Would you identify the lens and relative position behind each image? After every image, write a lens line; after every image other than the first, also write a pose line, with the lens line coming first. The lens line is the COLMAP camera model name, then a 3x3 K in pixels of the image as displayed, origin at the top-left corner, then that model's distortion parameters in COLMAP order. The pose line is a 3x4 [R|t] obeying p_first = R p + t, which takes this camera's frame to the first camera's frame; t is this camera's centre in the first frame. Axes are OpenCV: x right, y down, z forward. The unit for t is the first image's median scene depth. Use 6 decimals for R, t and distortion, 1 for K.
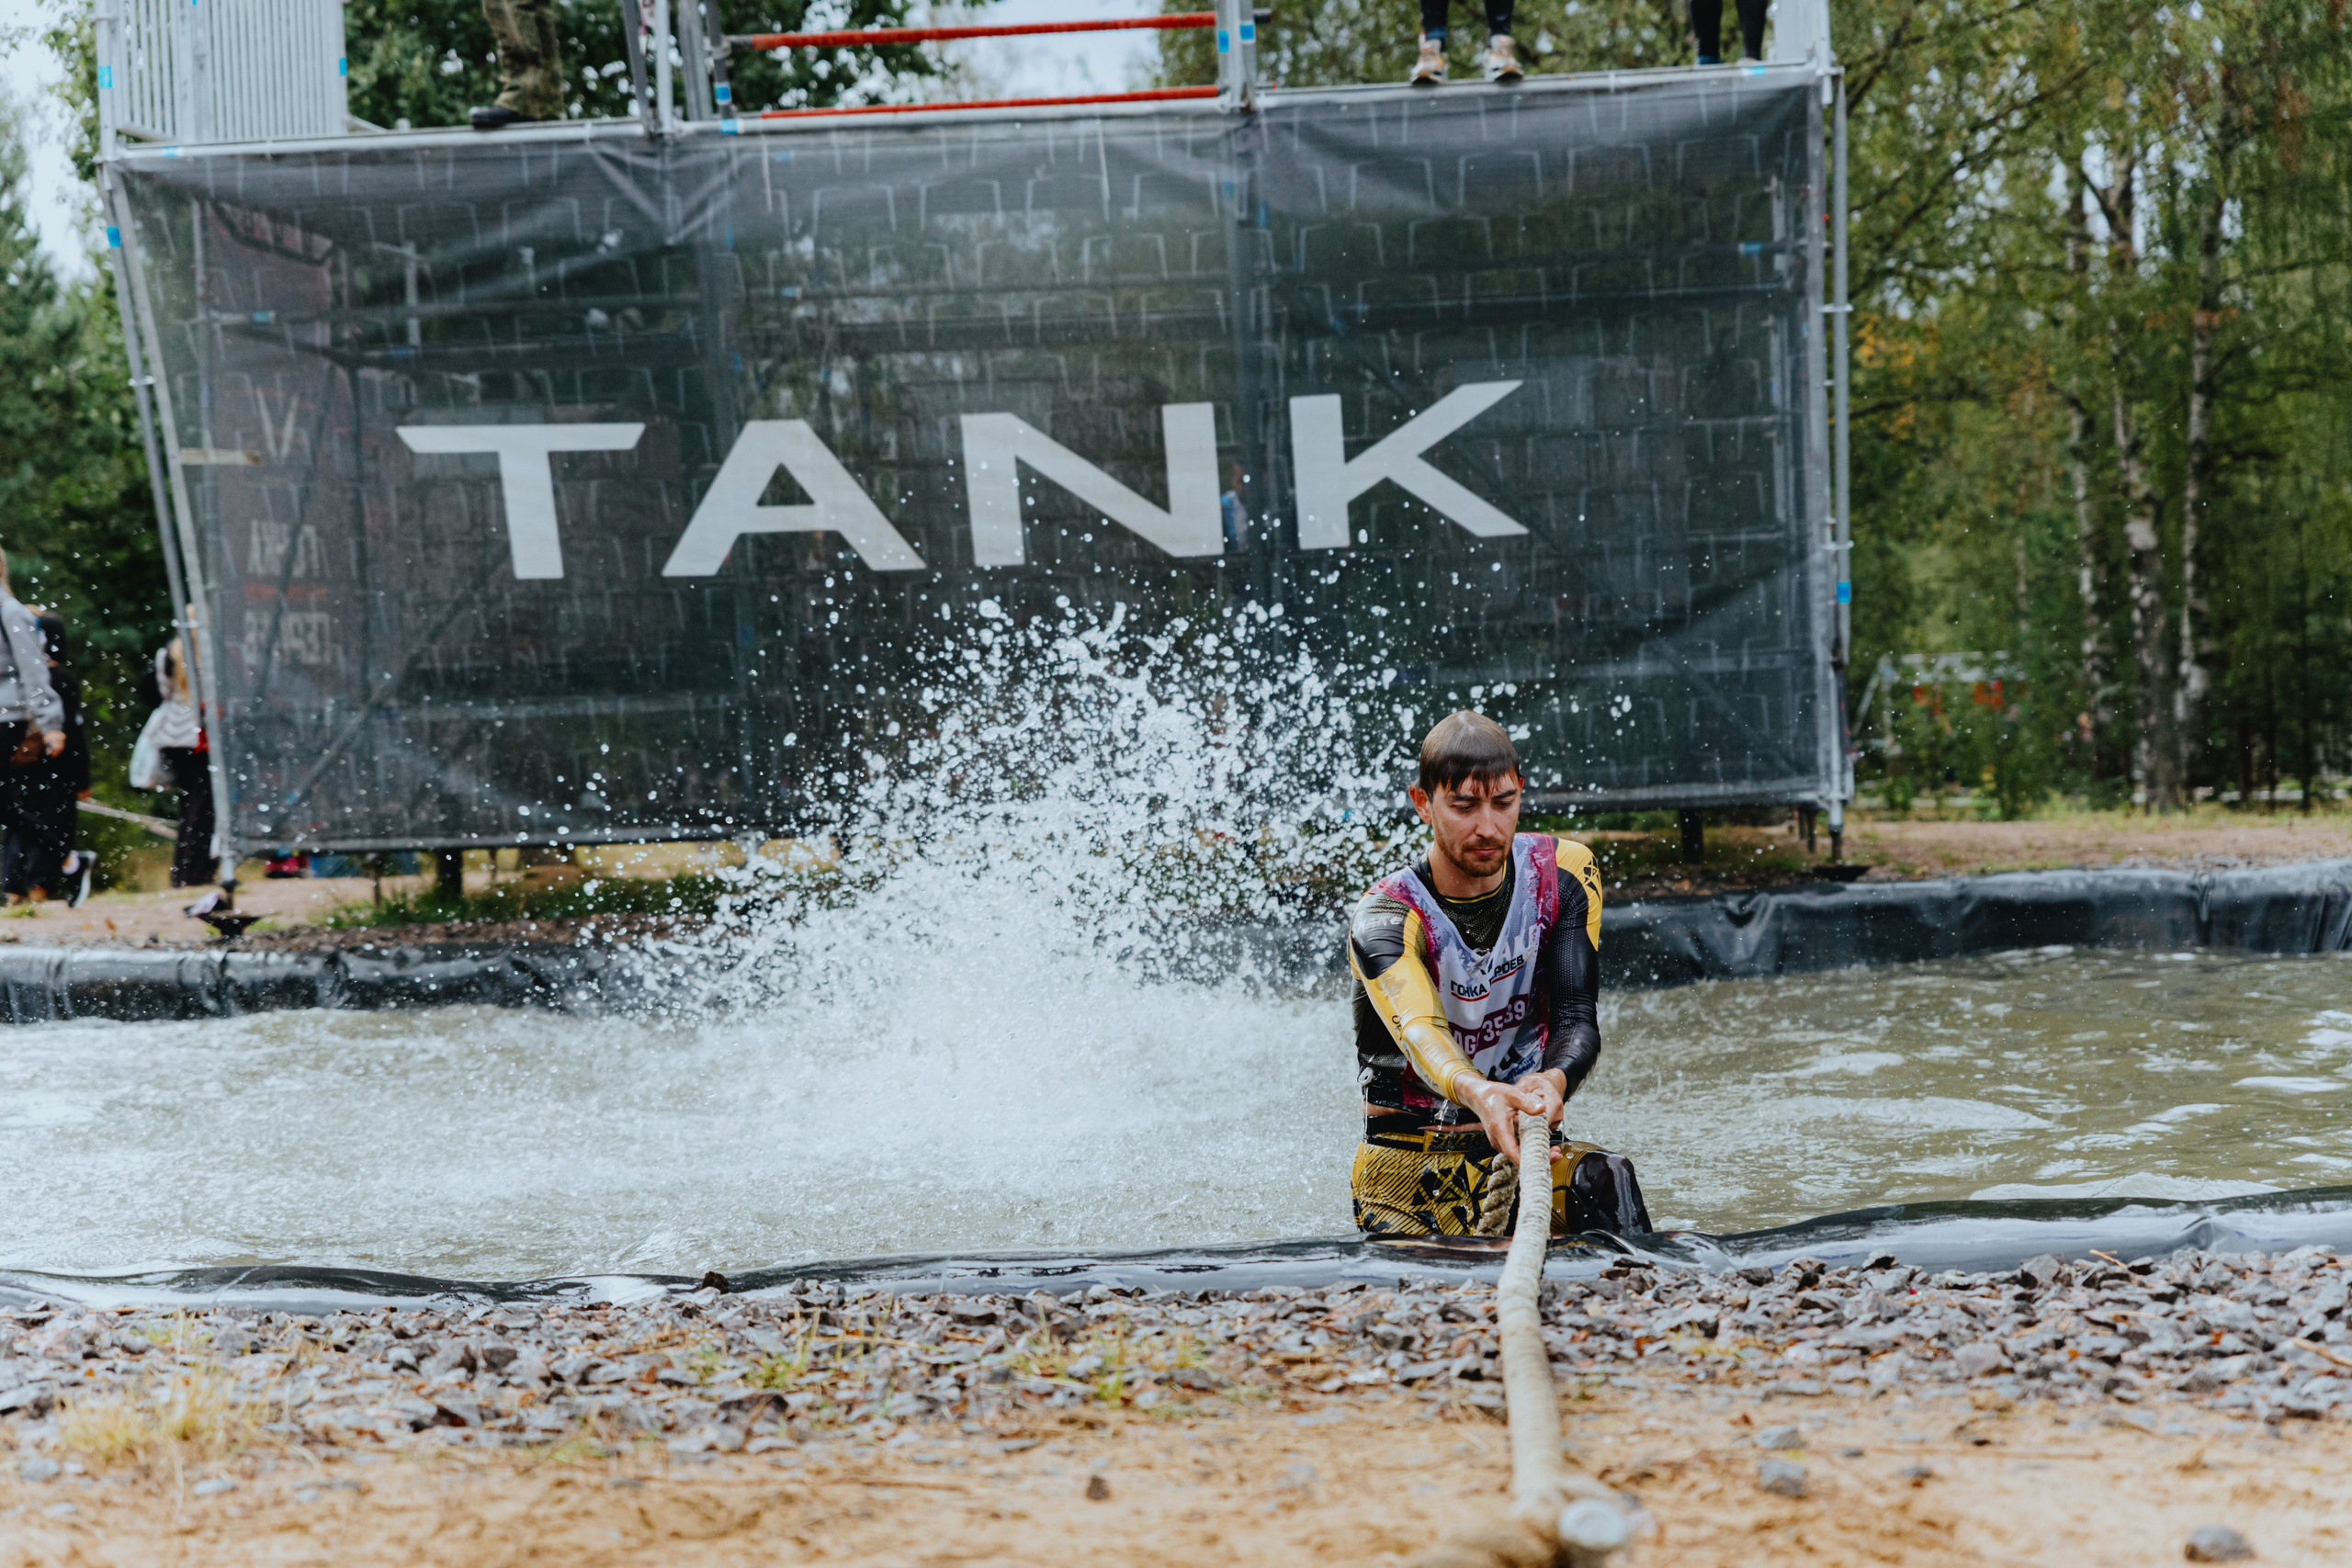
lens RADIAL K [[4554.8, 0, 1182.5], [0, 4554.8, 775.6], [0, 0, 1]] dist [-0.009120, 0.000000]
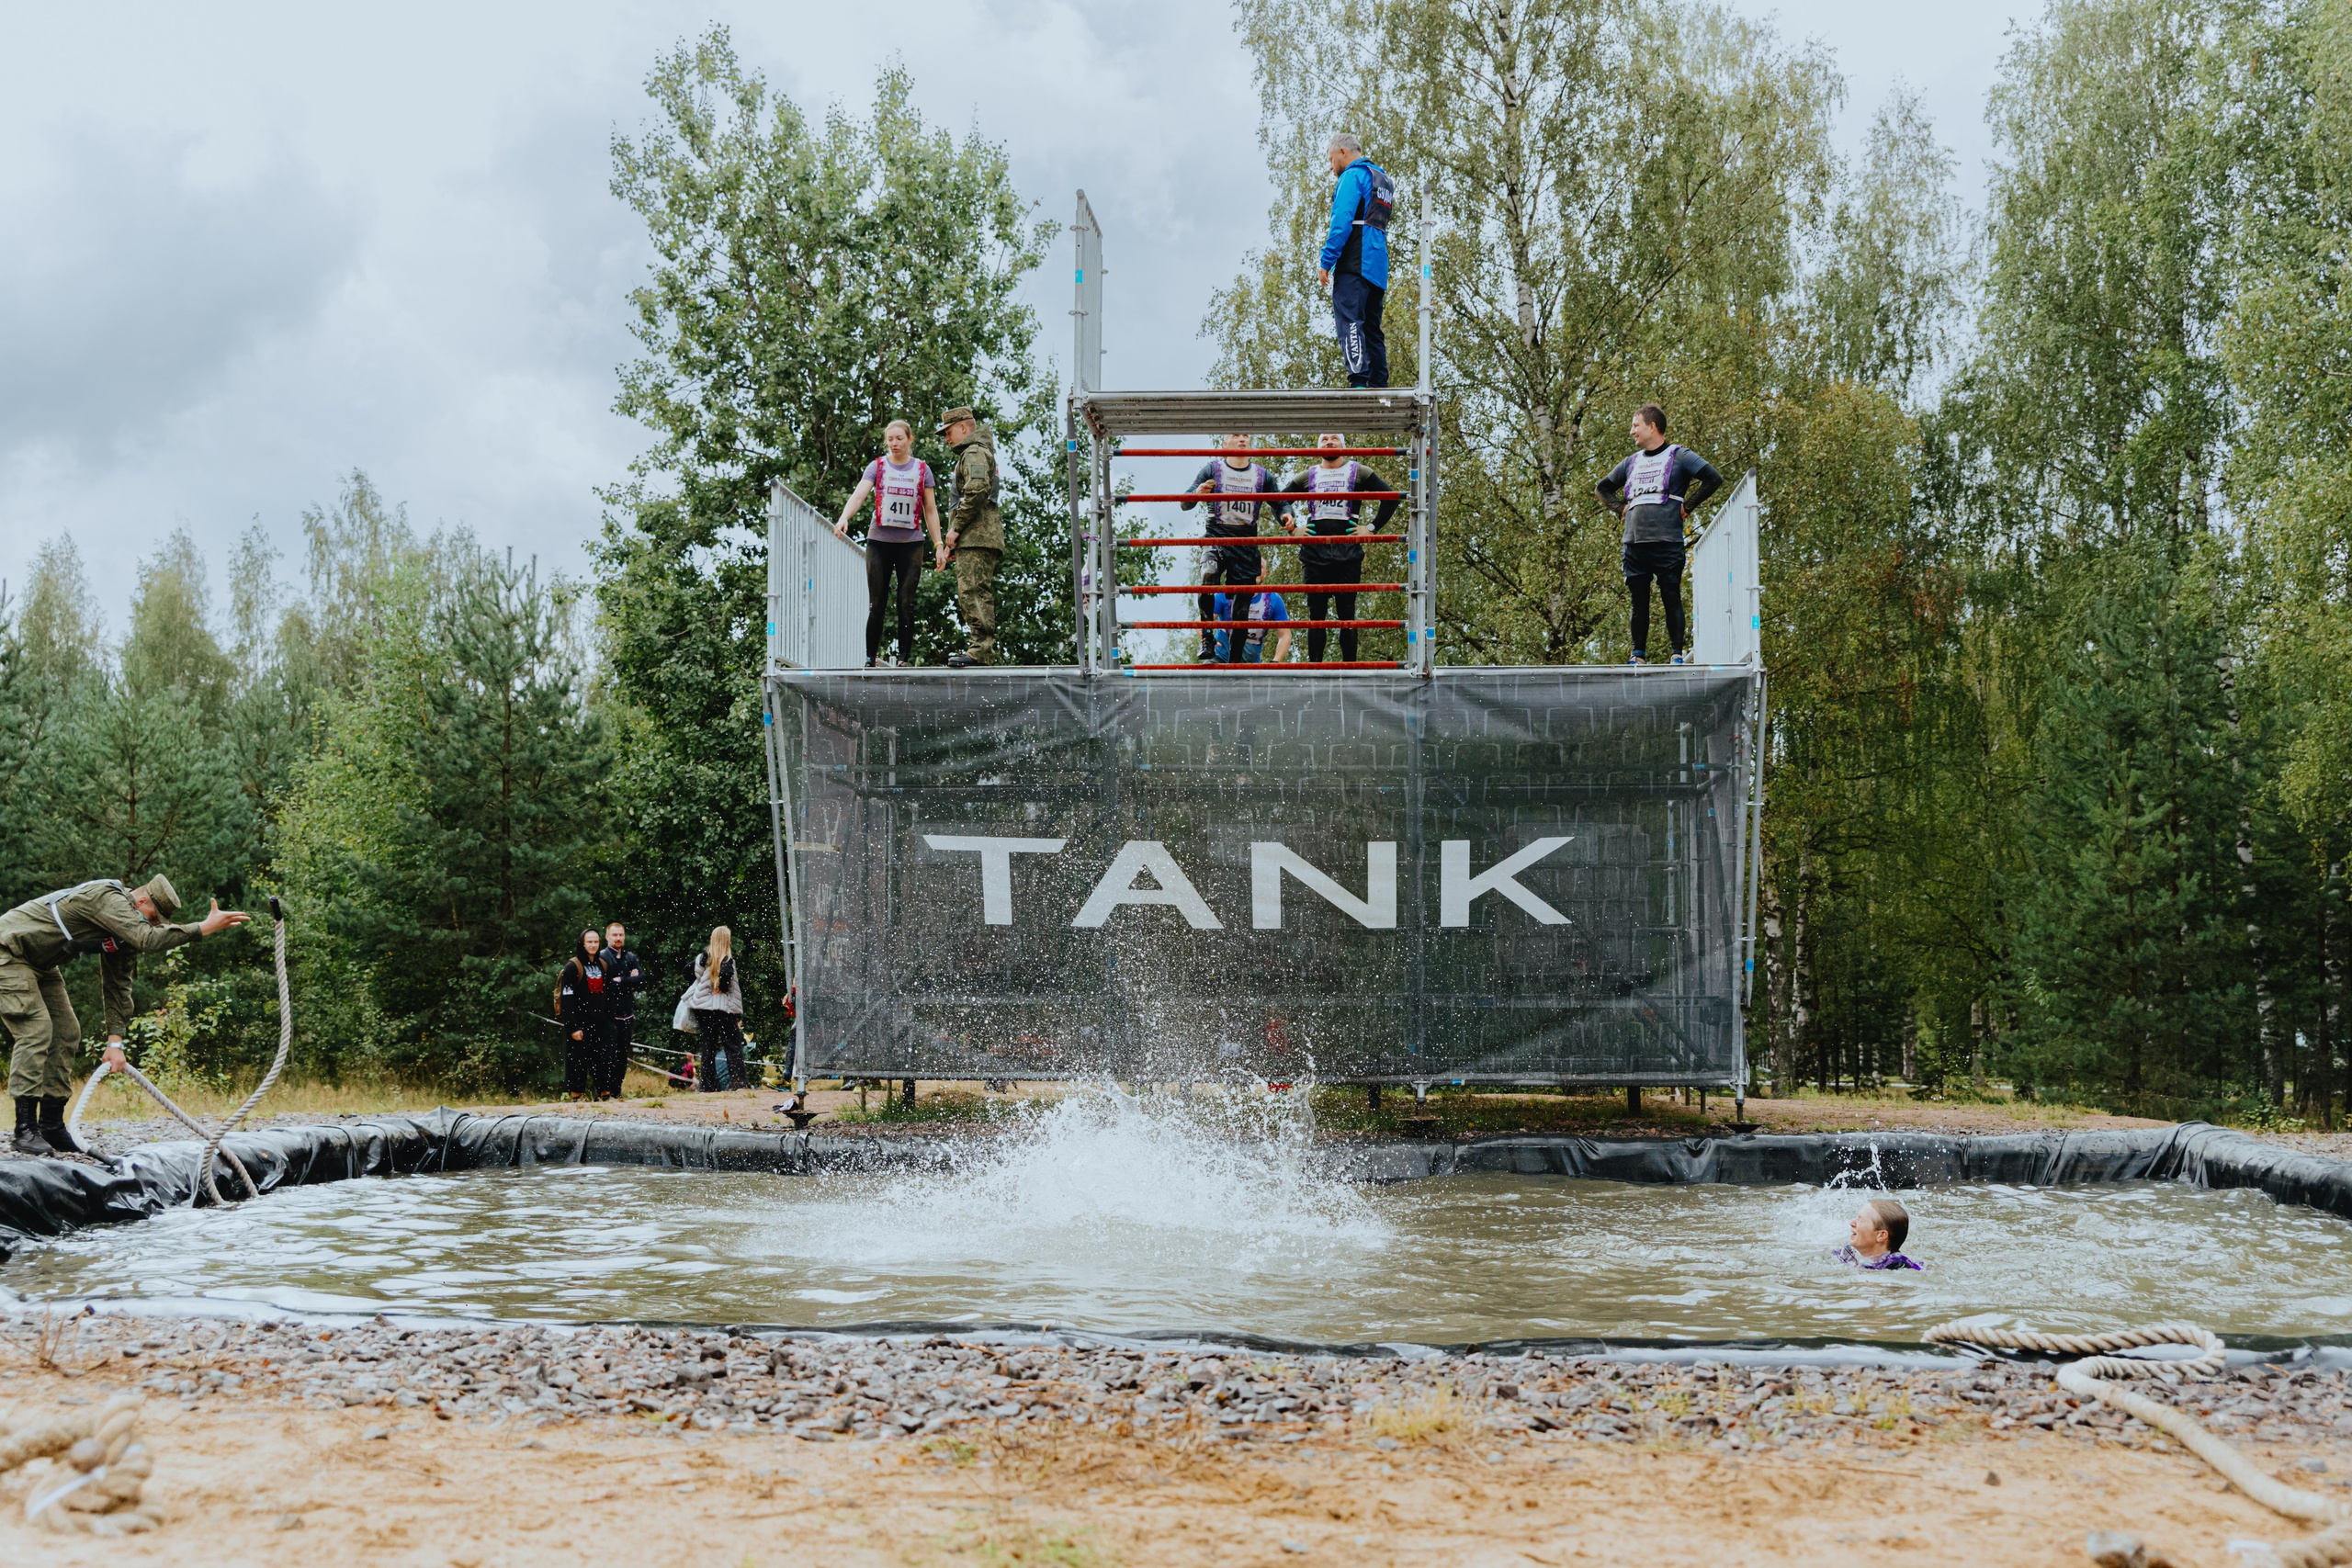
lens RADIAL K [[2681.9, 0, 1167.4], [0, 2681.9, 786.1], [0, 0, 1]] dist [0.007560, 0.000000]
pose [[0.998977, 0.043856, 0.011004, -0.091150], [-0.042613, 0.994550, -0.095157, -0.001251], [-0.015117, 0.094591, 0.995401, -0.024590]]
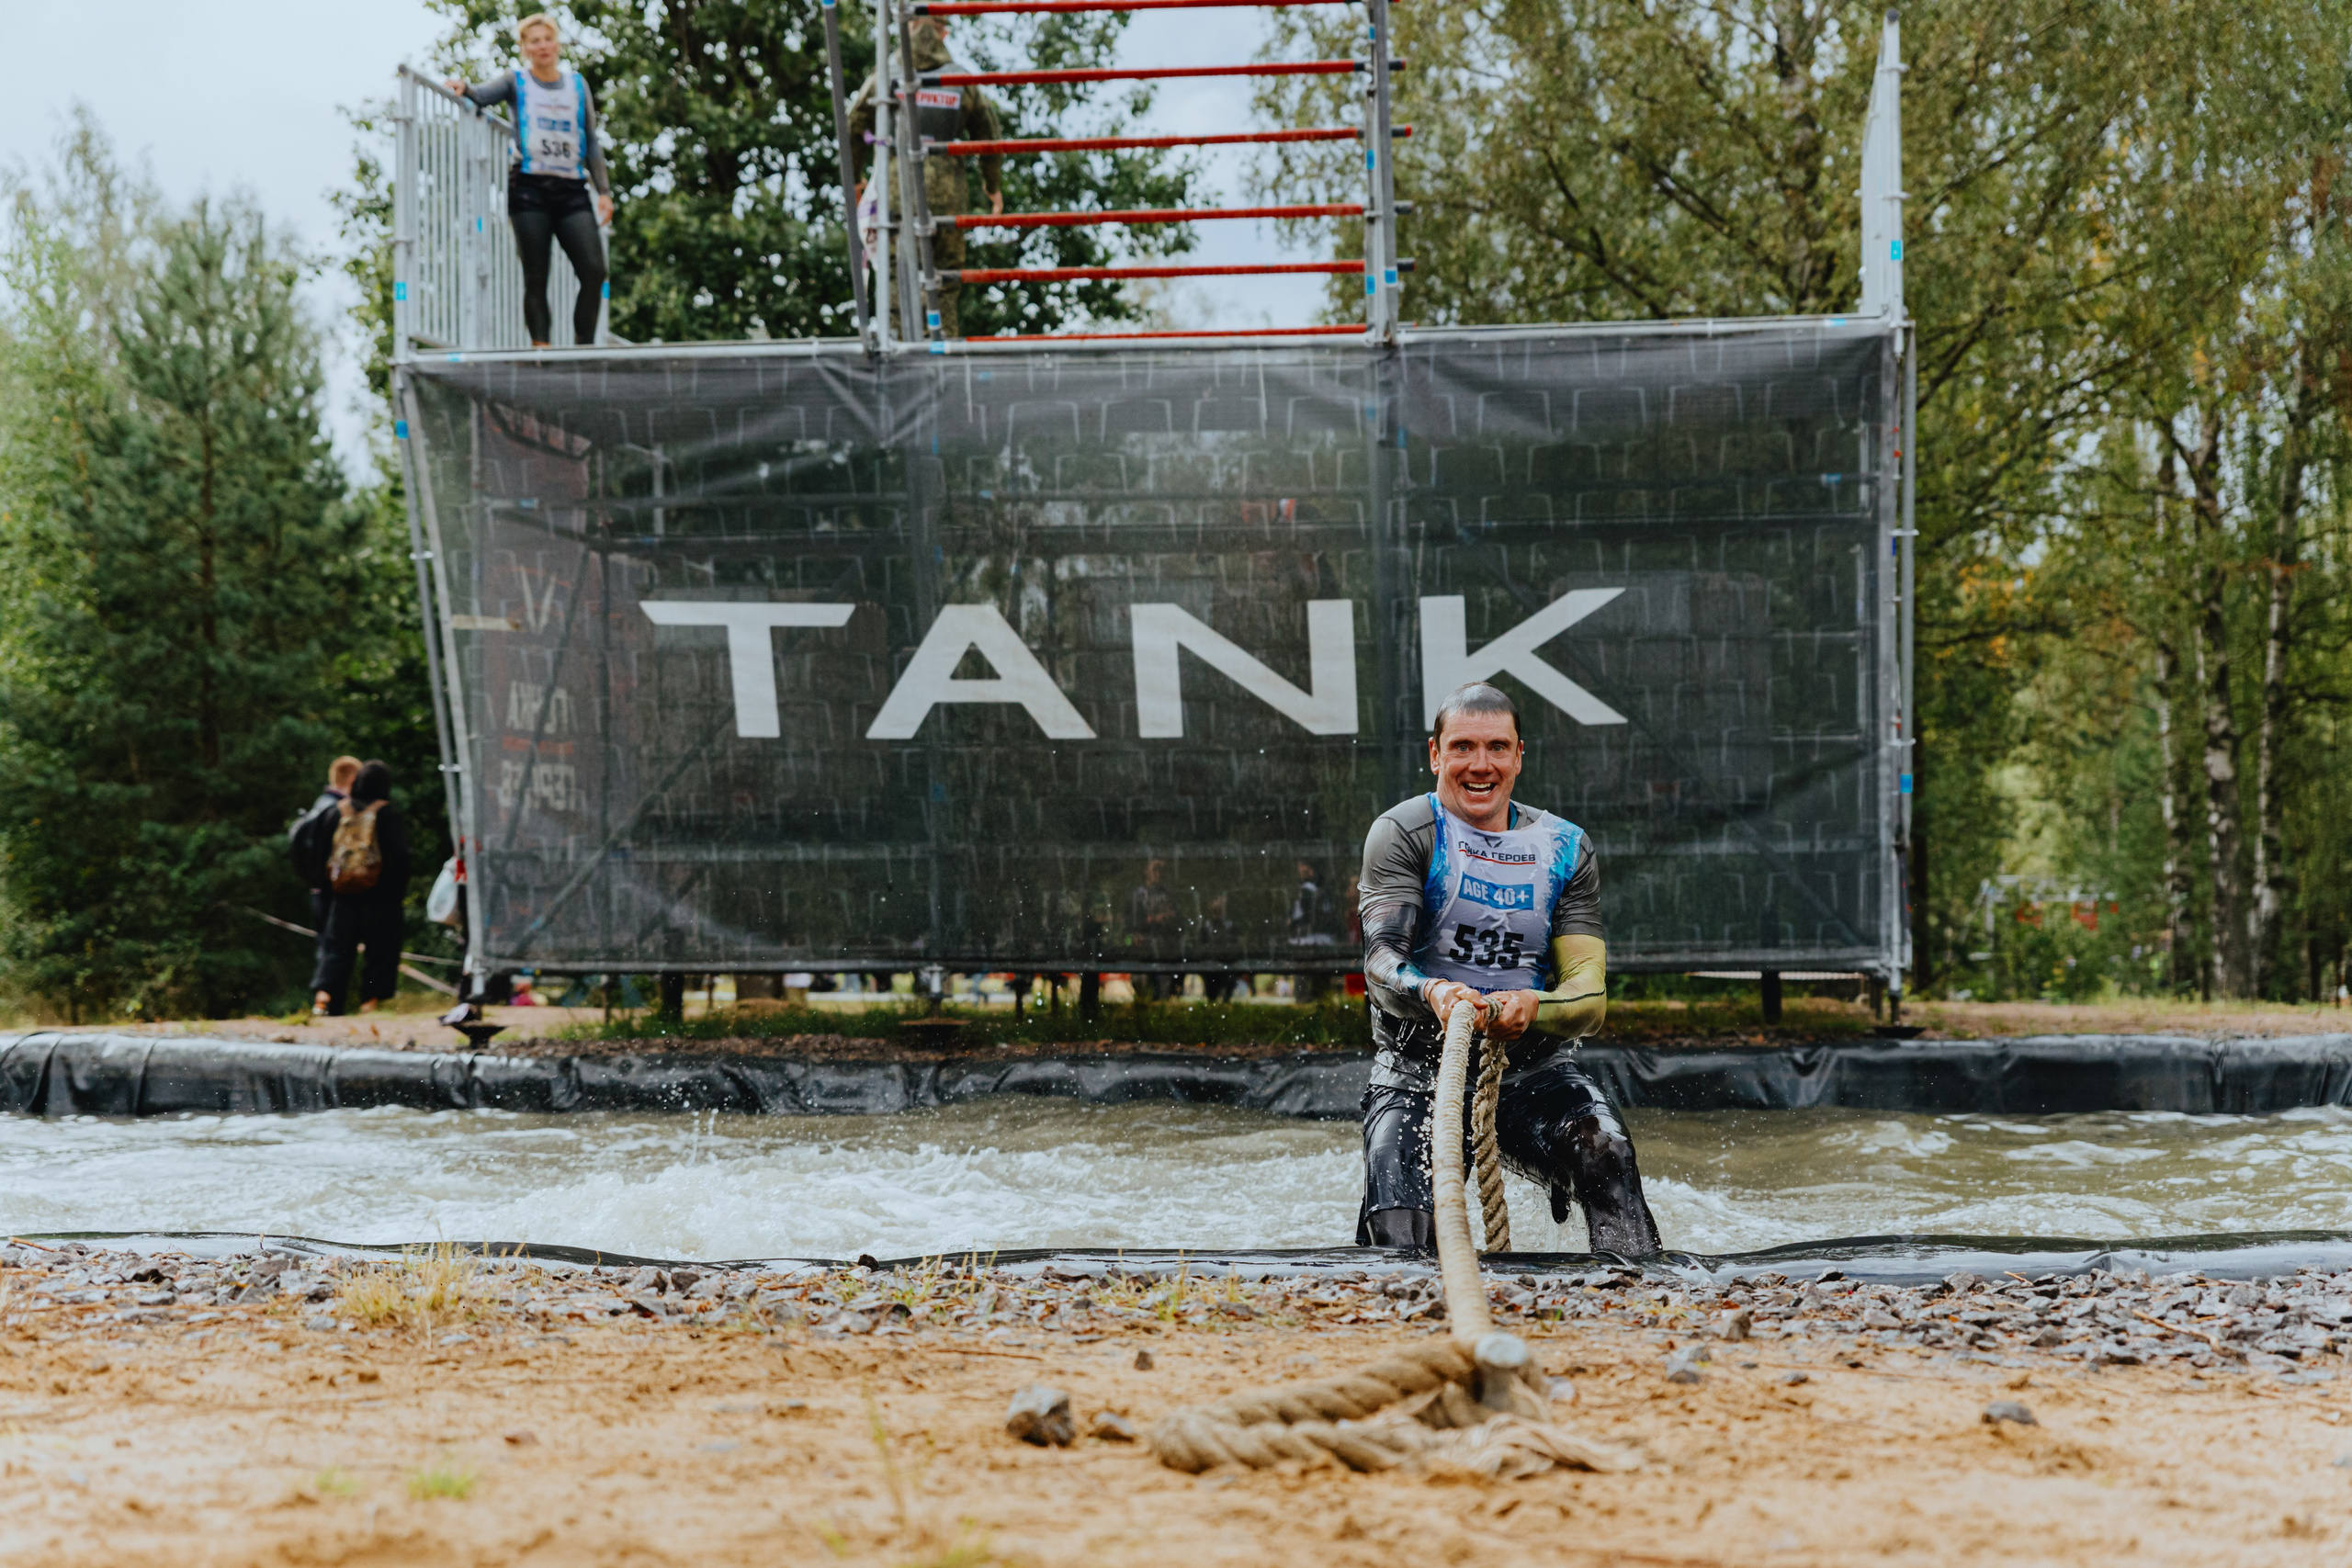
lens RADIAL K [[4175.0, 0, 1160.3], [0, 4175.0, 784.9], [0, 0, 1]] dist [-0.003259, 0.000000]
pose [[0.998445, 0.030905, -0.046387, 0.008444], [-0.032935, 0.998504, -0.043640, 0.011198], [0.044969, 0.045100, 0.997970, -0.041247]]
